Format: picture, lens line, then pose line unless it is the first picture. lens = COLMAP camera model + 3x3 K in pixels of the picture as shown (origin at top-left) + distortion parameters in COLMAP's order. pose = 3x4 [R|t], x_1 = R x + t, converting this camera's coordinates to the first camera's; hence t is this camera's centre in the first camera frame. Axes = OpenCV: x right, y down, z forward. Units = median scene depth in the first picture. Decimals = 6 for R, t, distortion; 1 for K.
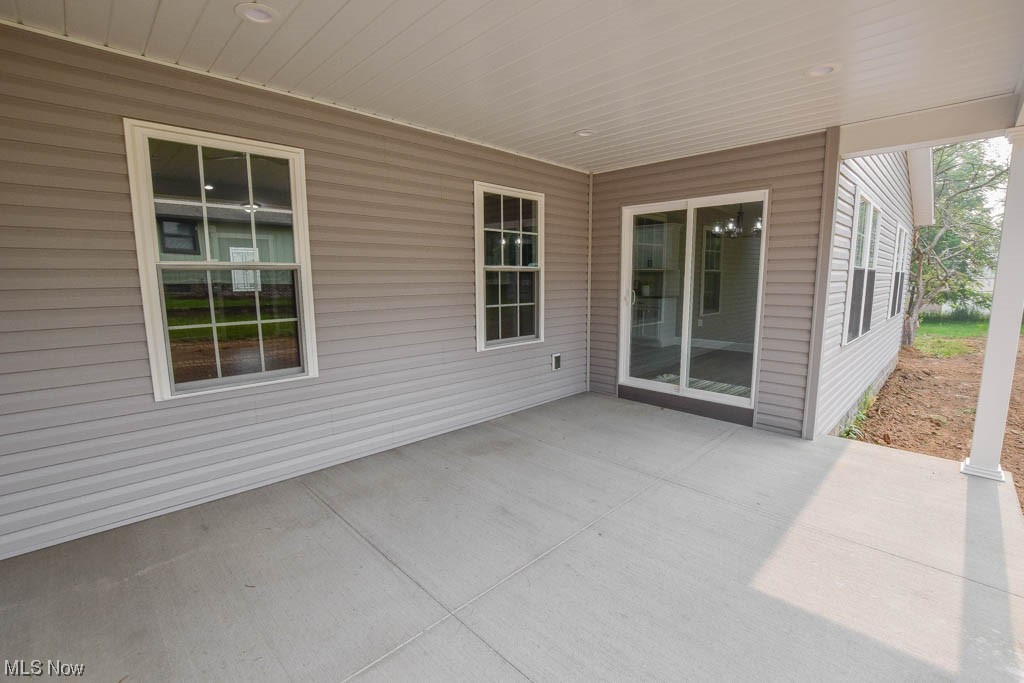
lens RADIAL K [[451.4, 0, 512.0], [0, 451.4, 341.5], [0, 0, 1]] dist [-0.001312, 0.000008]
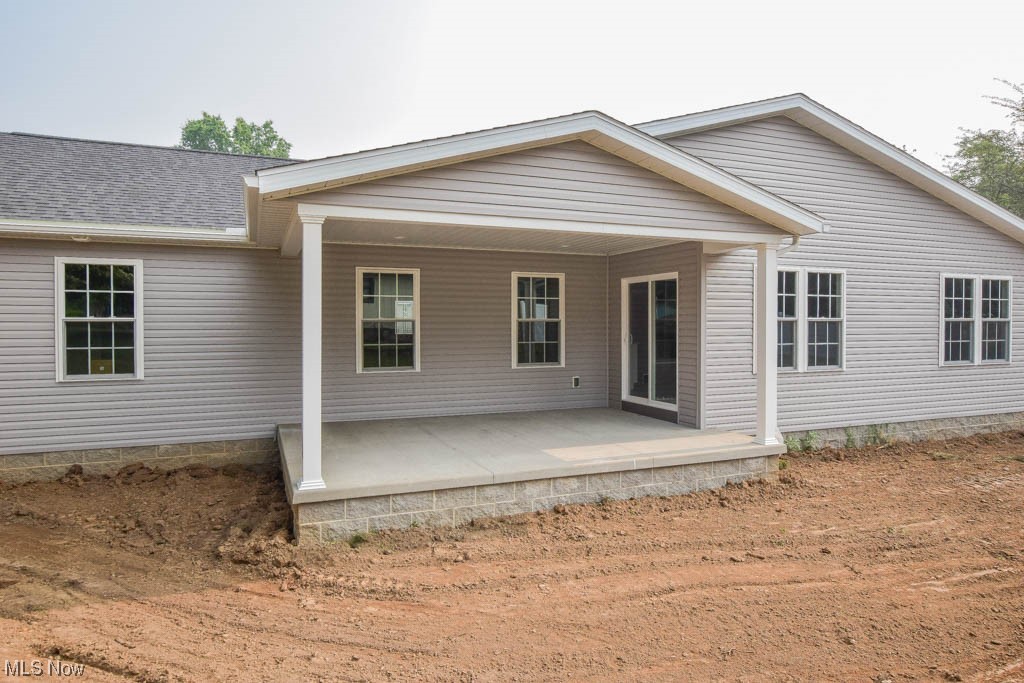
lens RADIAL K [[659.3, 0, 536.9], [0, 659.3, 334.1], [0, 0, 1]] dist [-0.002890, 0.003933]
pose [[0.928416, 0.006861, -0.371480, 0.916589], [-0.053249, 0.991965, -0.114762, 0.170146], [0.367708, 0.126328, 0.921321, -1.245561]]
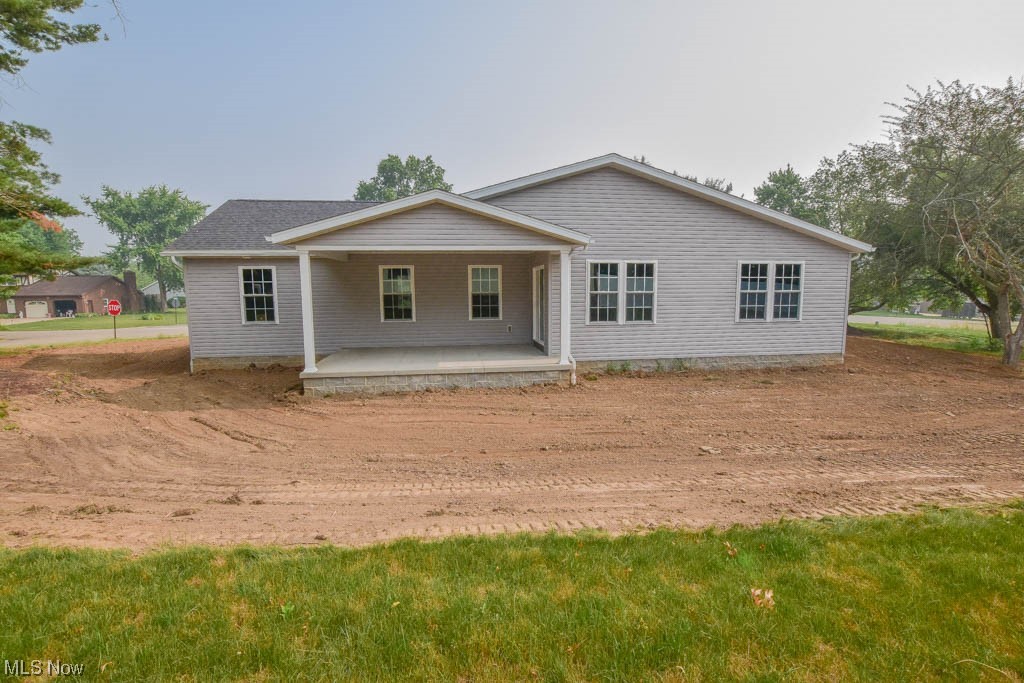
lens RADIAL K [[475.4, 0, 512.0], [0, 475.4, 341.5], [0, 0, 1]] dist [-0.021704, 0.000180]
pose [[0.798595, 0.062367, -0.598629, 2.022943], [-0.078630, 0.996903, -0.001035, 0.139994], [0.596710, 0.047897, 0.801026, -1.337367]]
